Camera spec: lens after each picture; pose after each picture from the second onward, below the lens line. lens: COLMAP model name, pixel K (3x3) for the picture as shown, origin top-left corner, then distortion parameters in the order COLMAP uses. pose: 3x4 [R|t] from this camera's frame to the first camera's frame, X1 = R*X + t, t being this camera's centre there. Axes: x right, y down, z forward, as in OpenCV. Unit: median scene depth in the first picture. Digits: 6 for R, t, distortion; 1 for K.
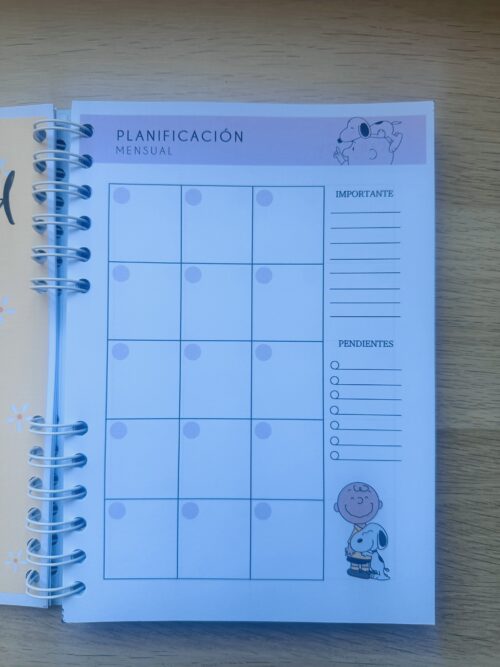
lens RADIAL K [[467.5, 0, 249.3], [0, 467.5, 331.7], [0, 0, 1]] dist [-0.001646, 0.001834]
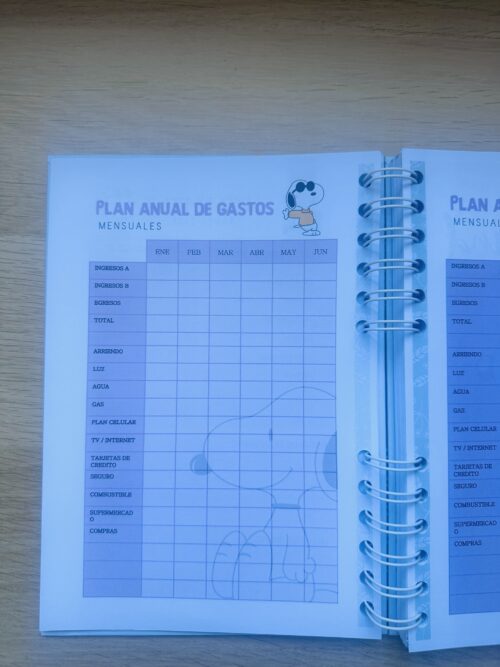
lens RADIAL K [[467.5, 0, 251.8], [0, 467.5, 334.8], [0, 0, 1]] dist [-0.001646, 0.001834]
pose [[0.997626, -0.002669, 0.068814, -0.749189], [0.003304, 0.999953, -0.009124, -0.066826], [-0.068787, 0.009330, 0.997588, -0.015672]]
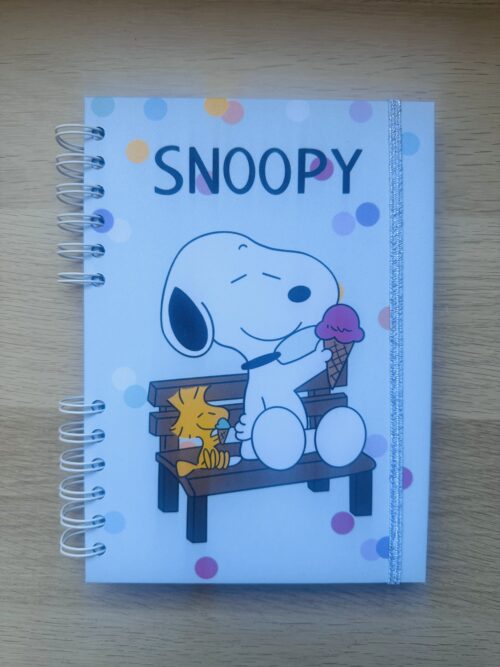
lens RADIAL K [[448.4, 0, 248.4], [0, 448.4, 338.8], [0, 0, 1]] dist [-0.001962, 0.002365]
pose [[0.999649, -0.001156, 0.026475, -0.475999], [-0.000244, 0.998604, 0.052828, -0.045568], [-0.026499, -0.052816, 0.998253, -0.033053]]
